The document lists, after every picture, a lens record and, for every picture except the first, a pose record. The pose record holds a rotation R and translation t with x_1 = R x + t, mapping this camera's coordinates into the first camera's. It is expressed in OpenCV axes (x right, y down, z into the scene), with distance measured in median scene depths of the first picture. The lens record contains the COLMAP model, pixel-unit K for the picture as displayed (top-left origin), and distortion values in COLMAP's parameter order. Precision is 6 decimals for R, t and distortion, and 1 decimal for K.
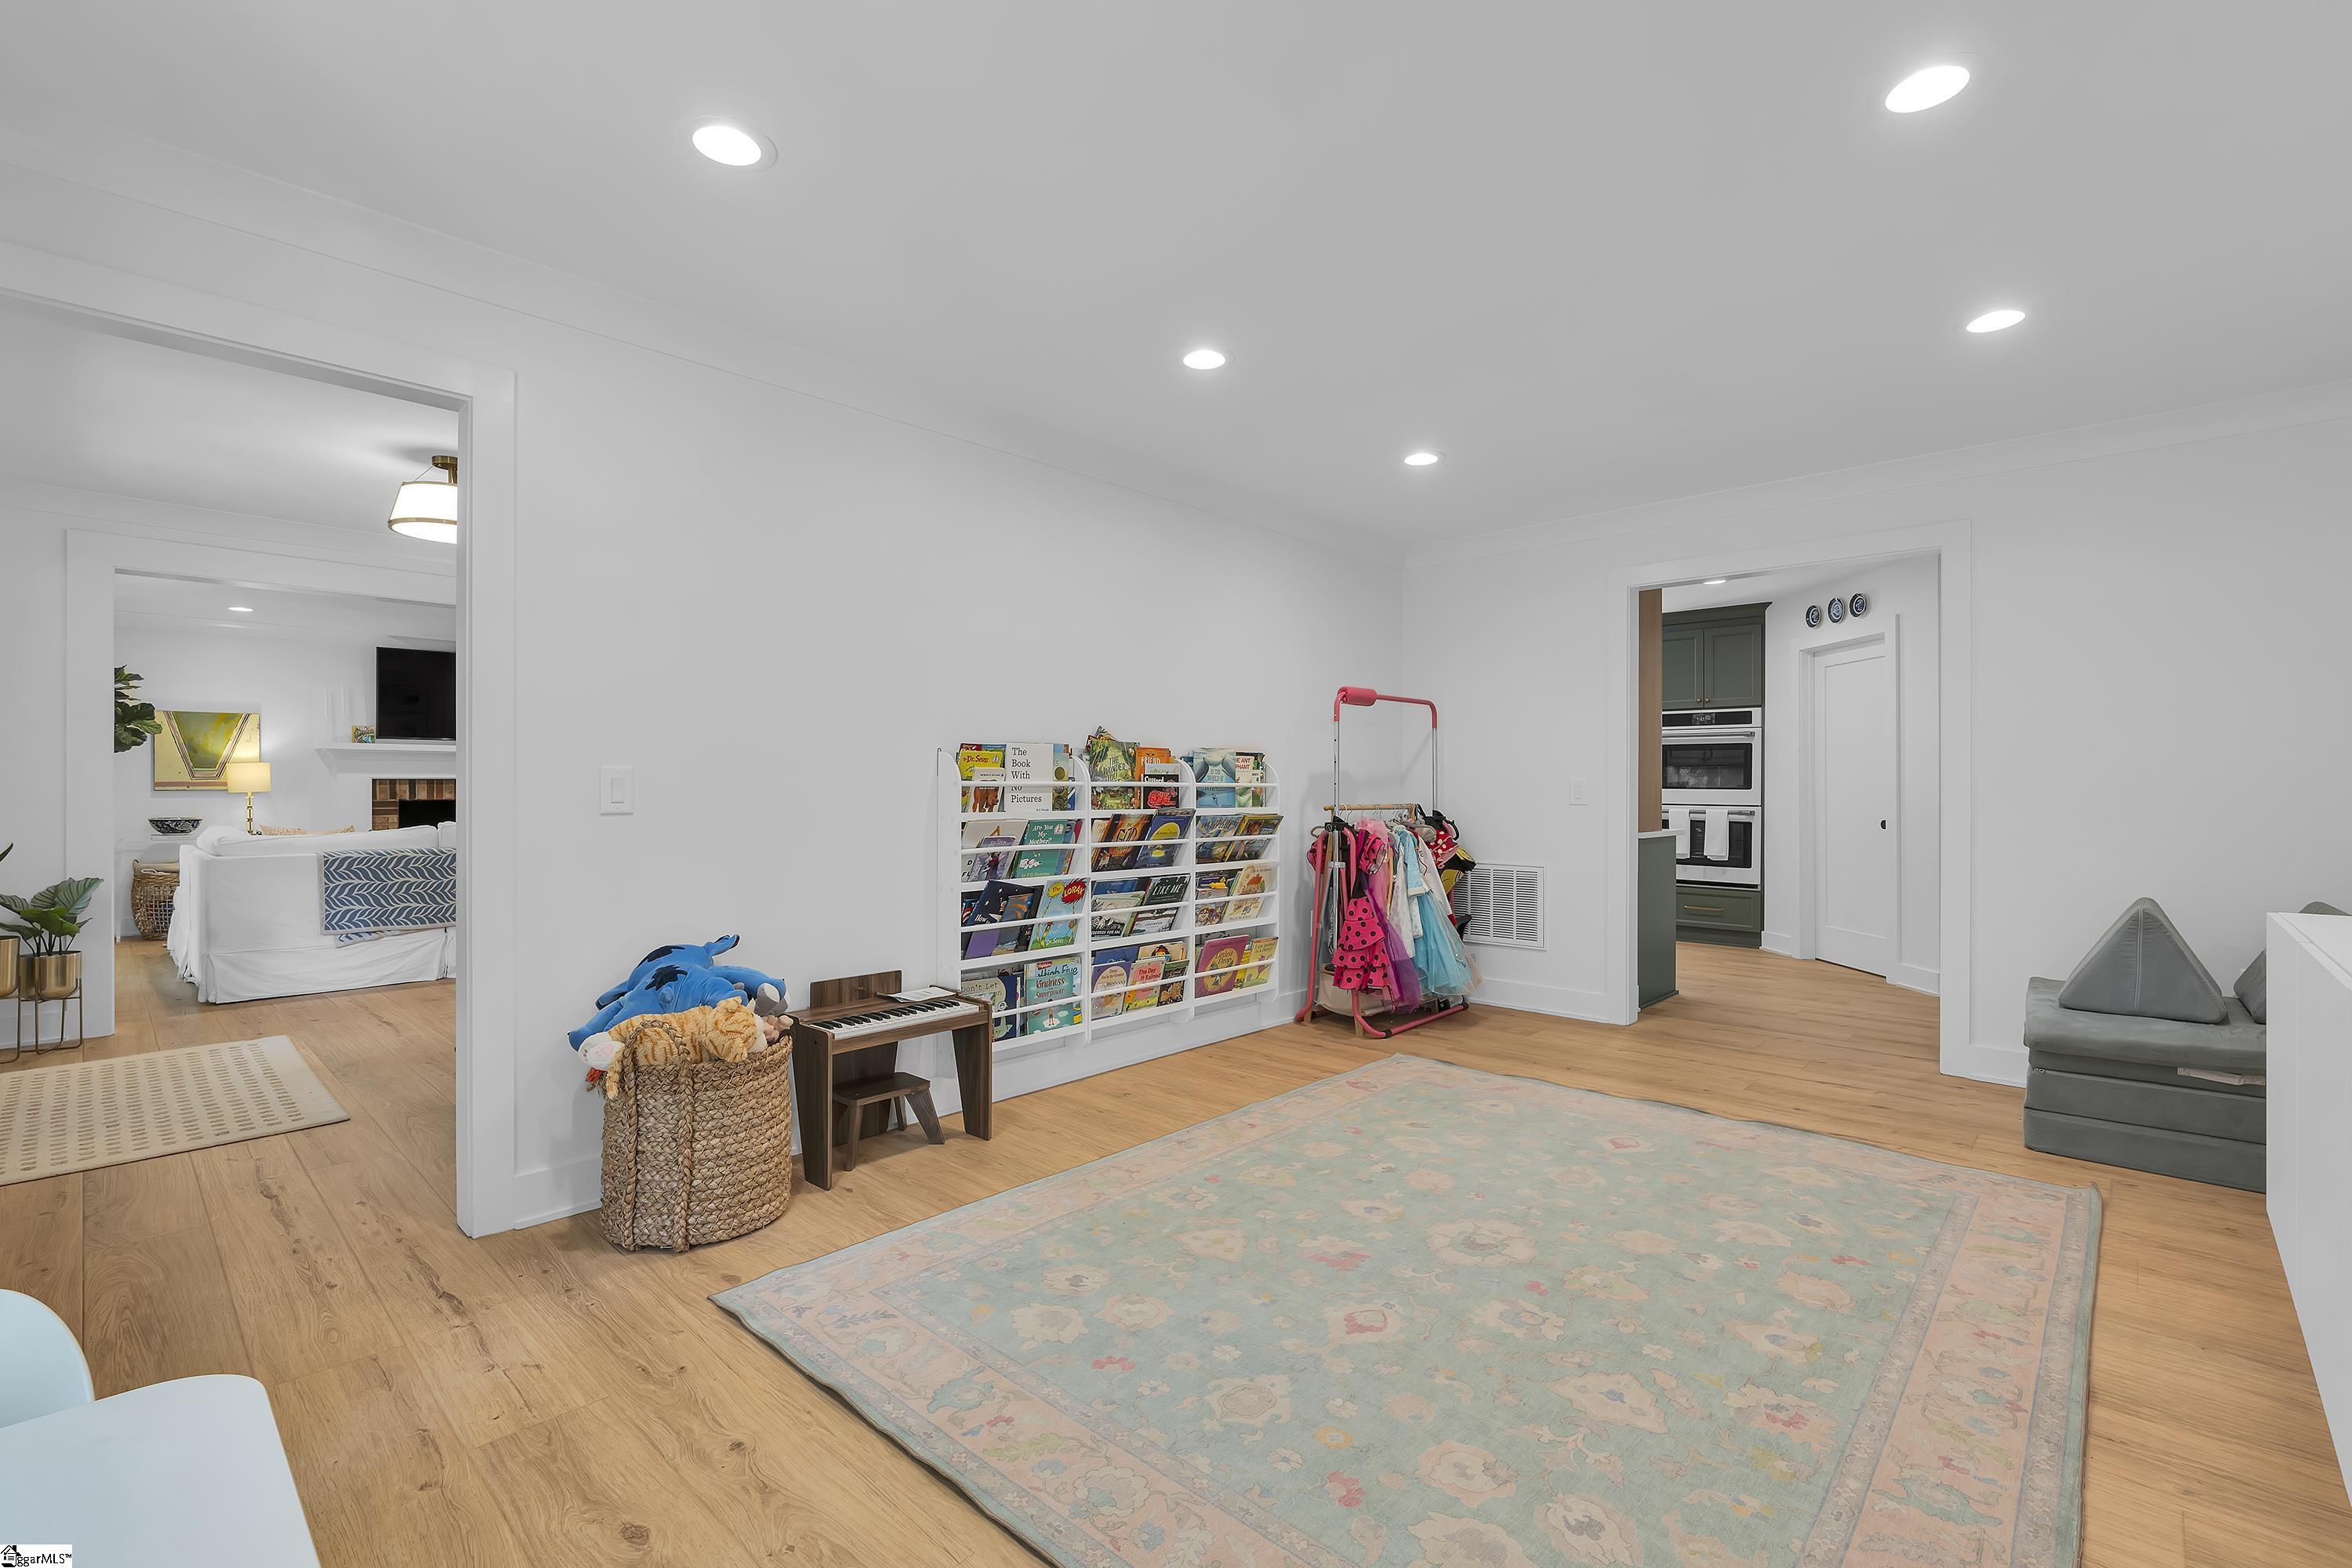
lens RADIAL K [[1028.9, 0, 1183.9], [0, 1028.9, 779.4], [0, 0, 1]] dist [-0.010007, -0.001061]
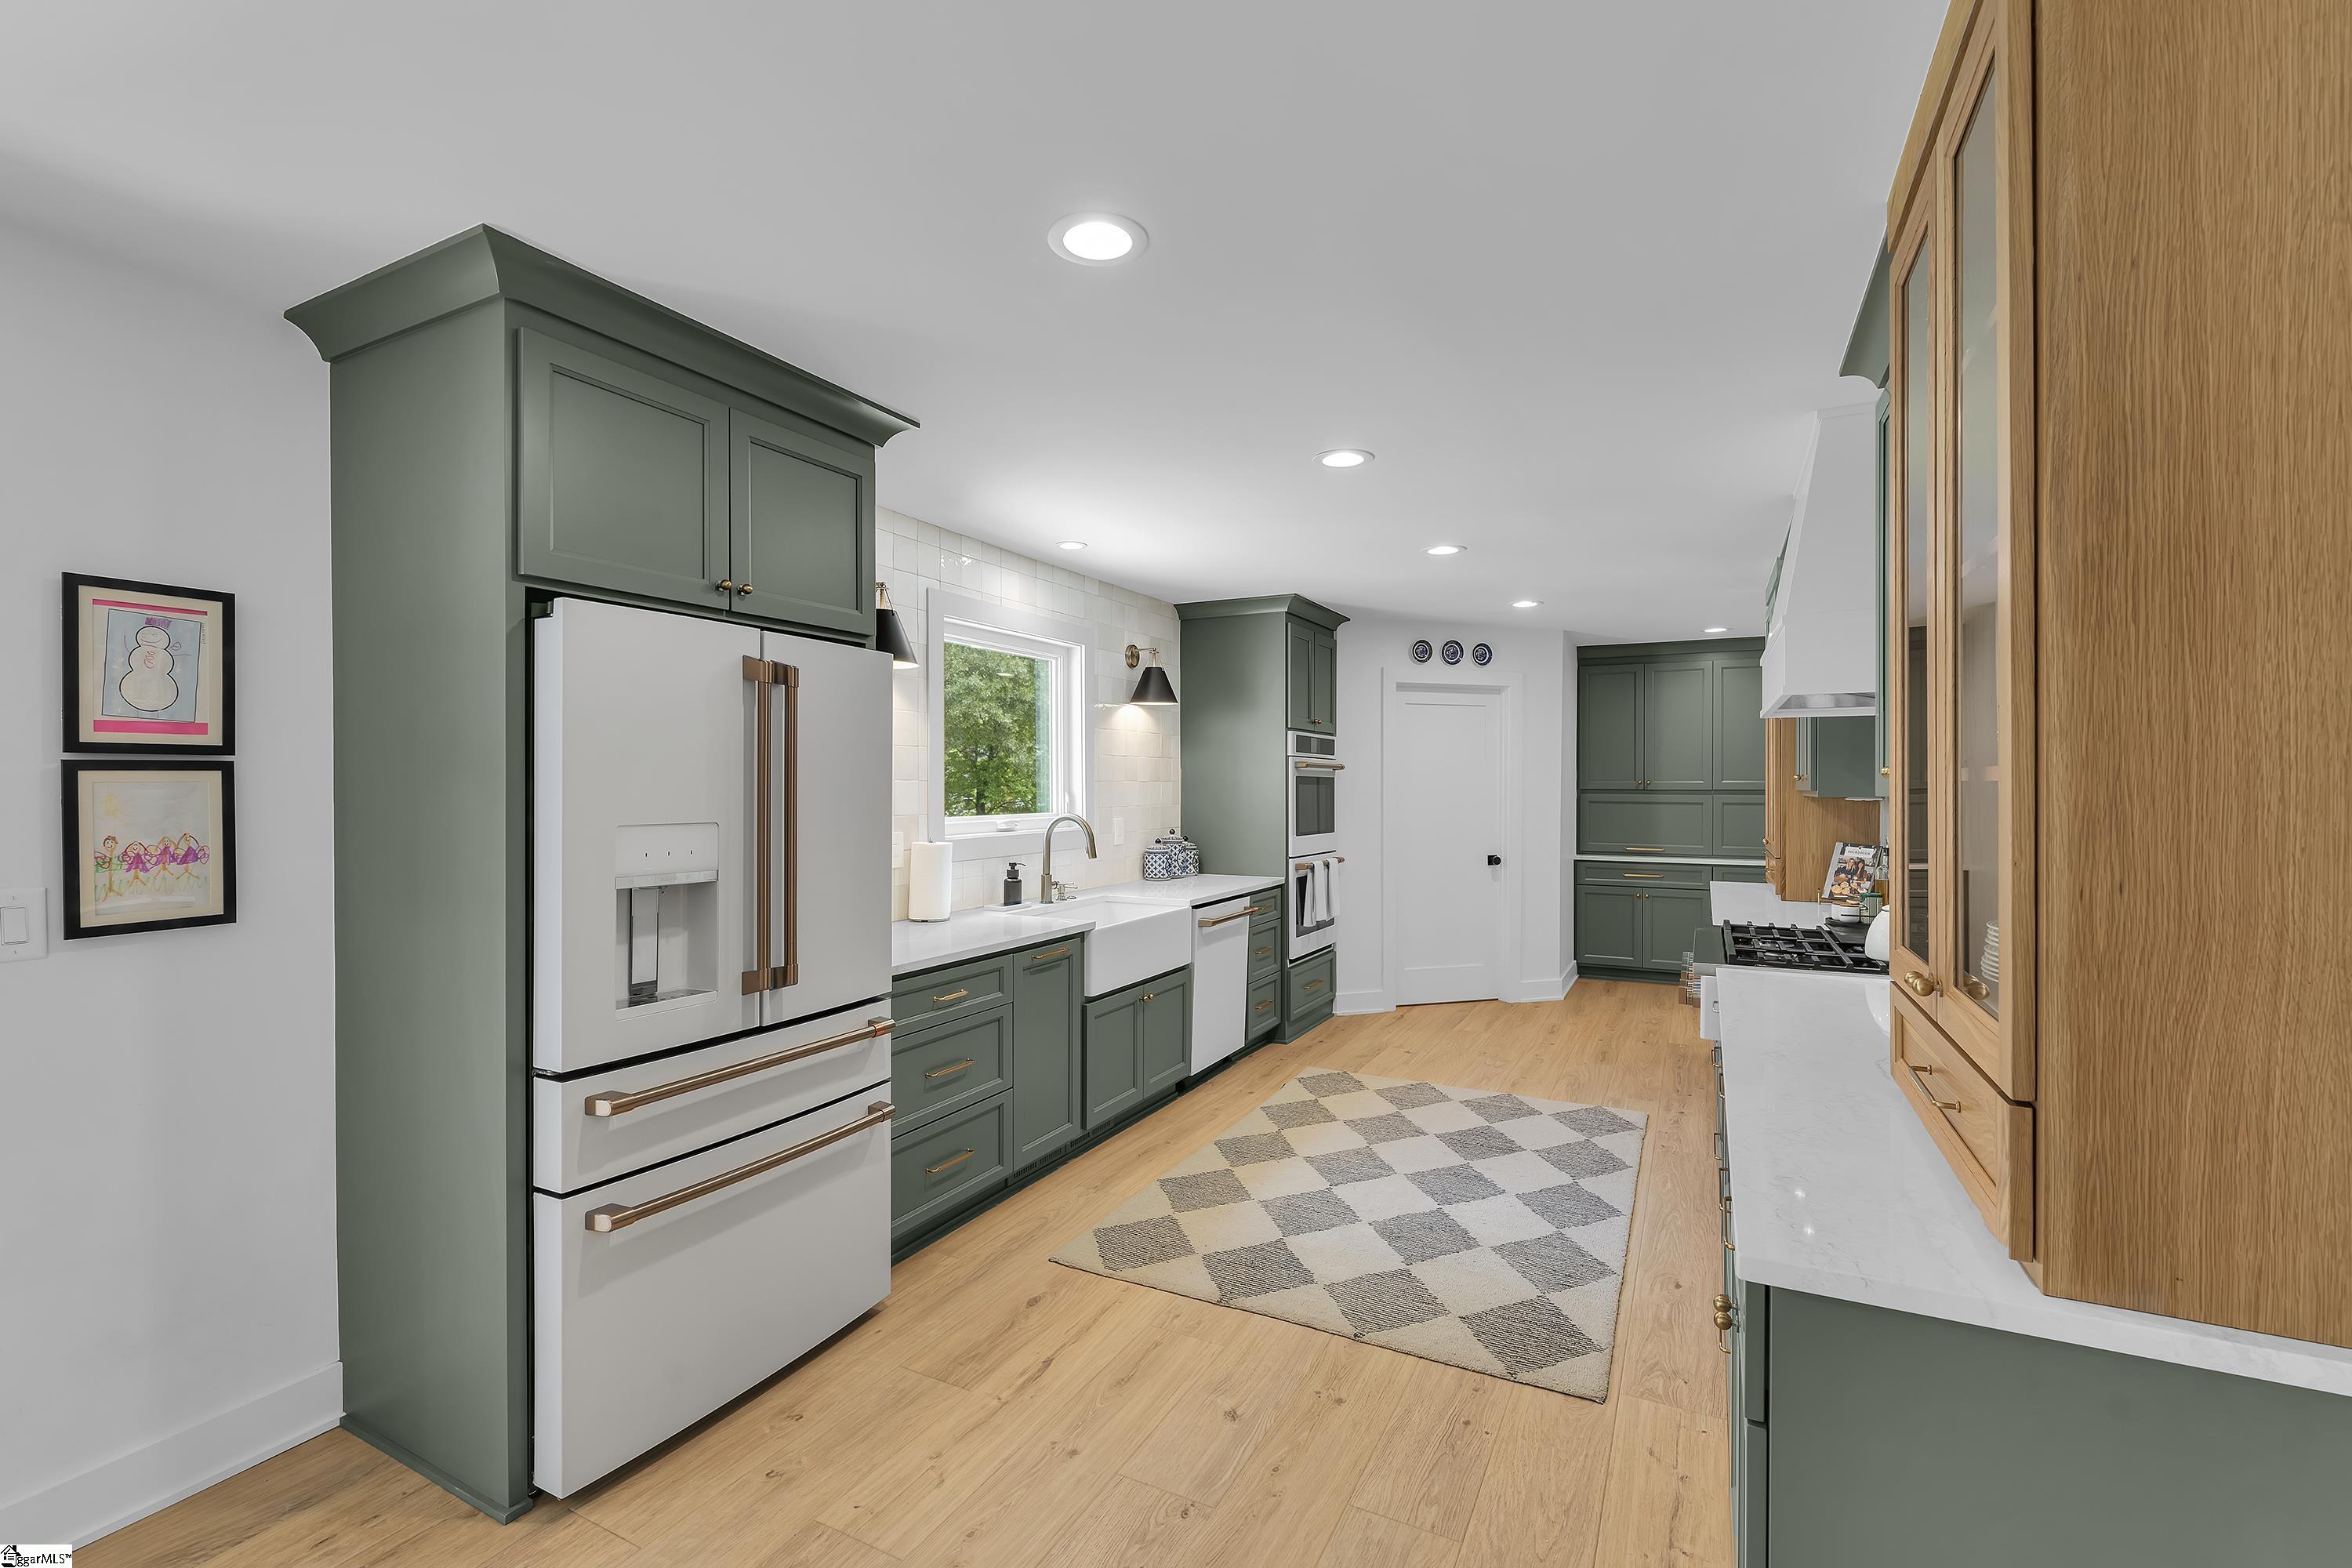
lens RADIAL K [[1028.9, 0, 1164.1], [0, 1028.9, 790.2], [0, 0, 1]] dist [-0.010007, -0.001061]
pose [[-0.280864, -0.009843, 0.959697, -0.275162], [-0.008751, 0.999932, 0.007695, -0.036800], [-0.959708, -0.006237, -0.280931, 1.643657]]
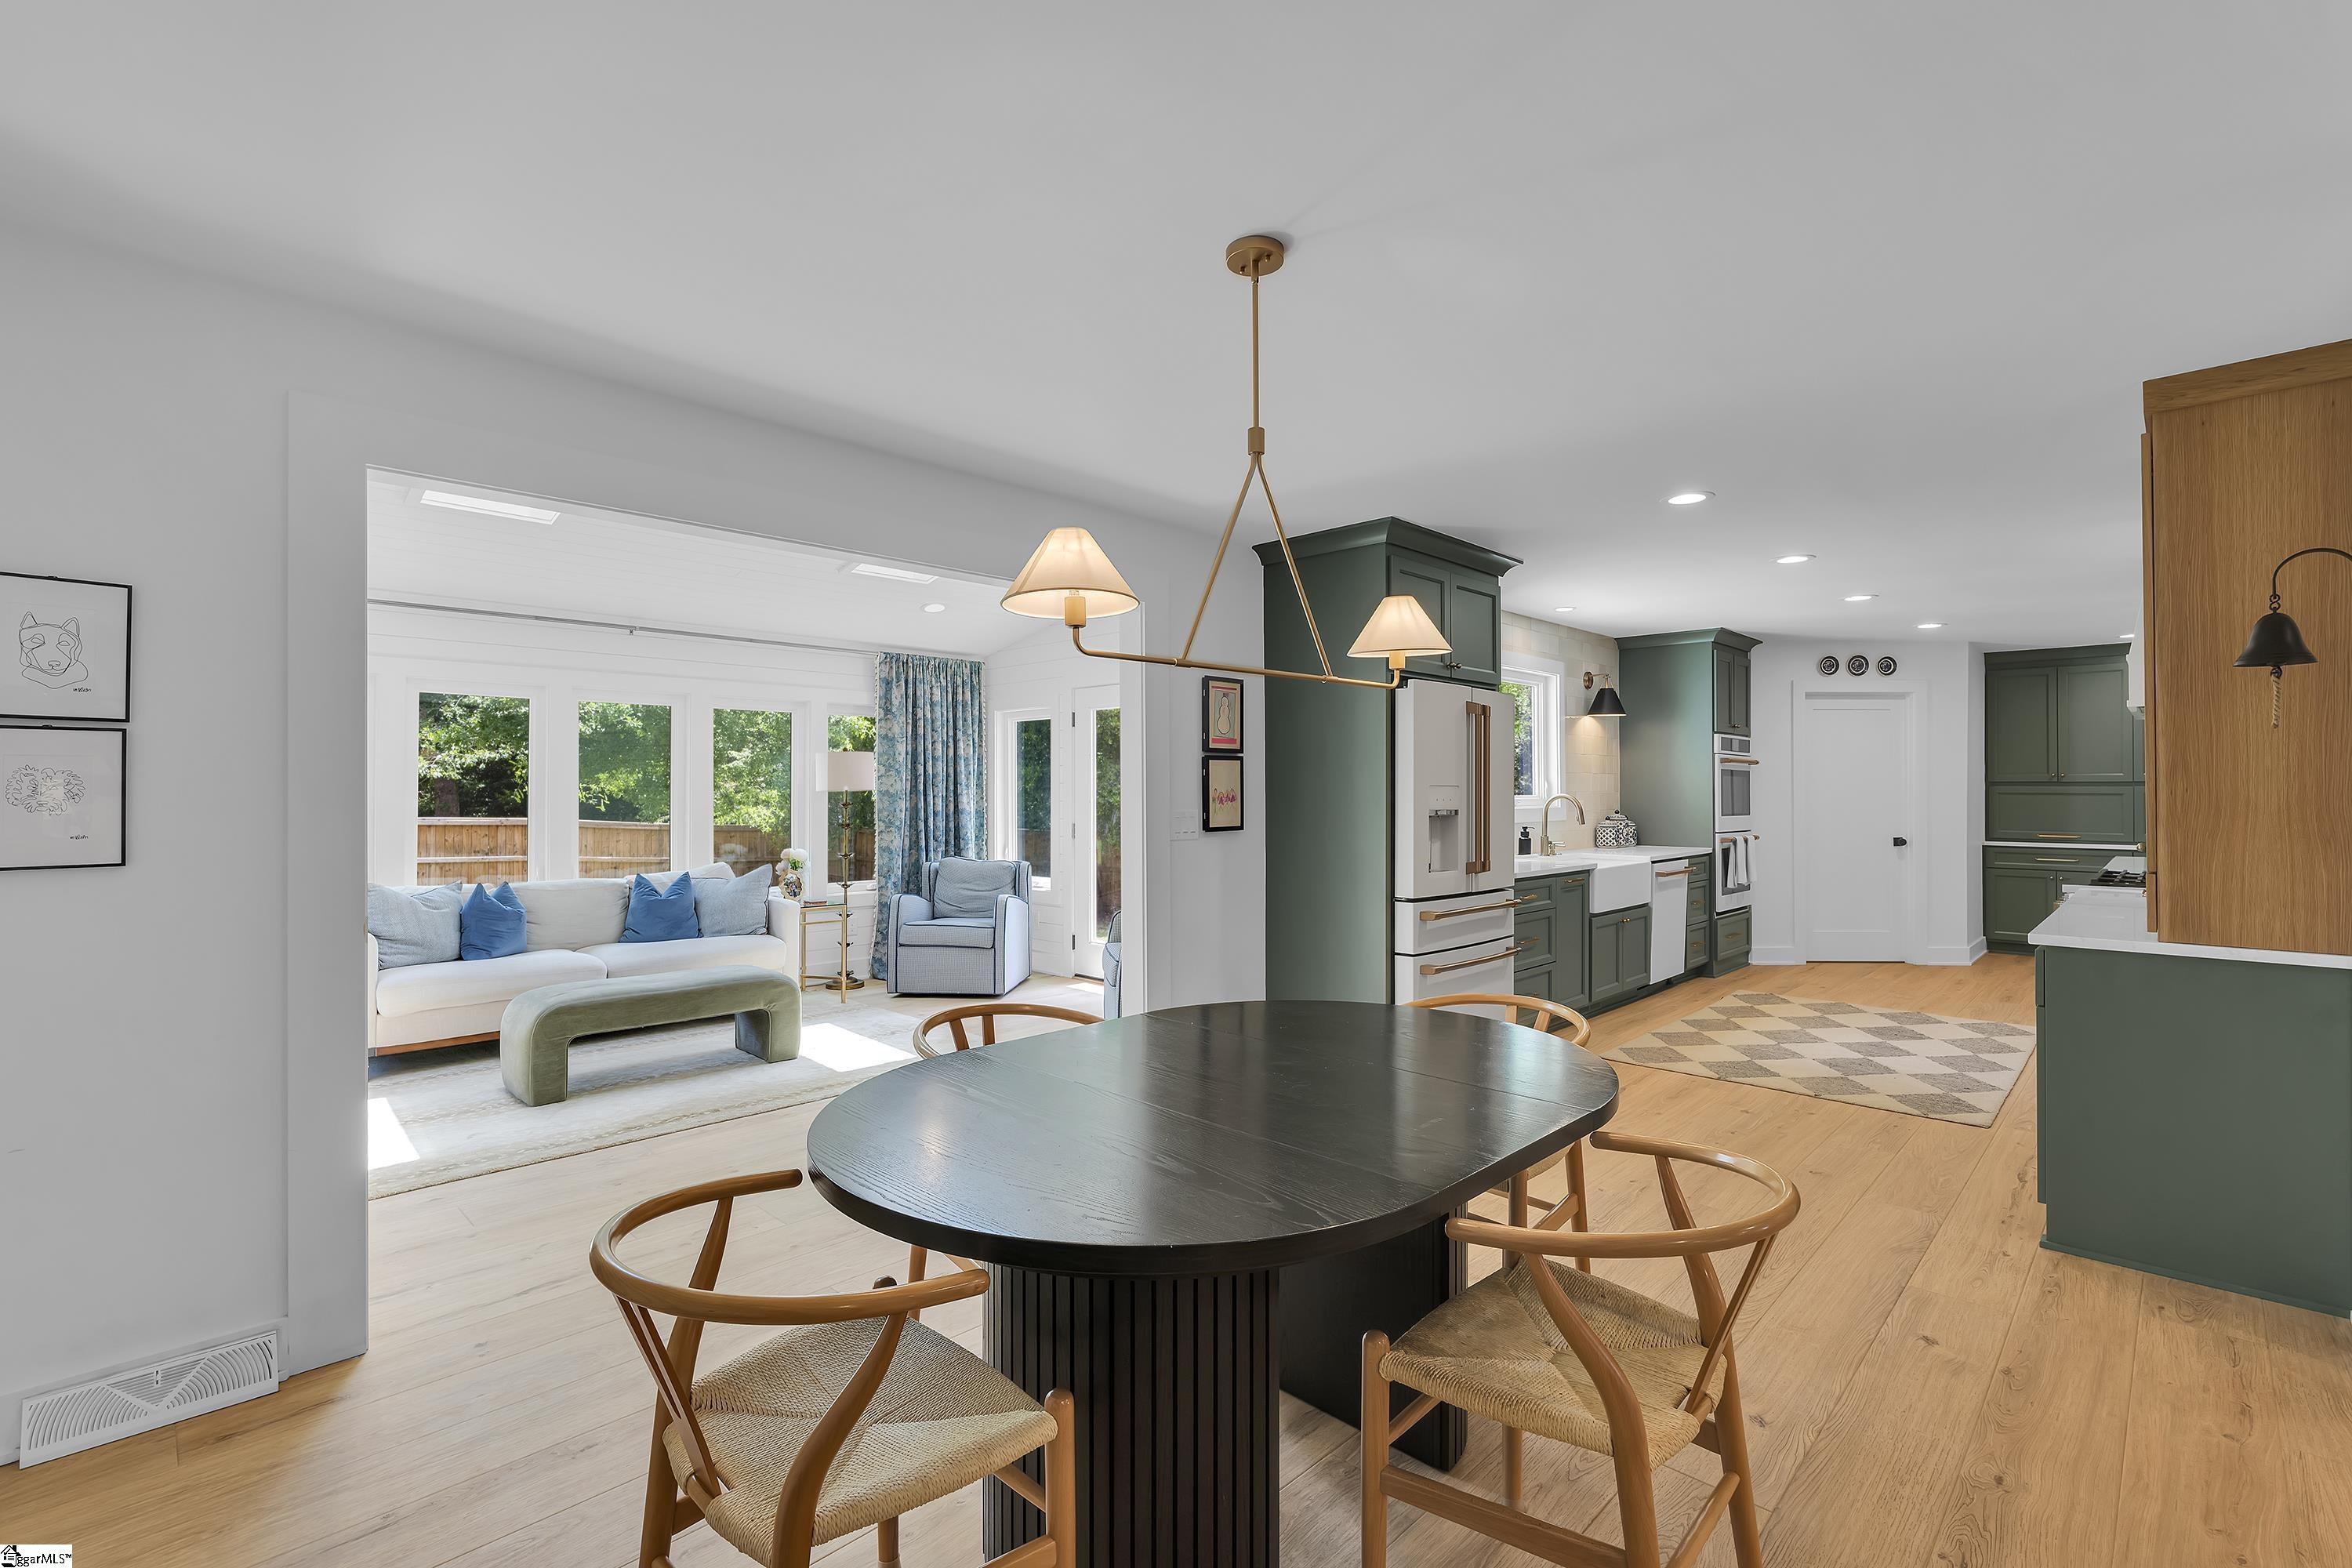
lens RADIAL K [[1028.9, 0, 1162.4], [0, 1028.9, 781.3], [0, 0, 1]] dist [-0.010007, -0.001061]
pose [[0.020697, 0.003860, 0.999778, -0.621065], [-0.008229, 0.999959, -0.003691, -0.019363], [-0.999752, -0.008150, 0.020728, 1.893609]]
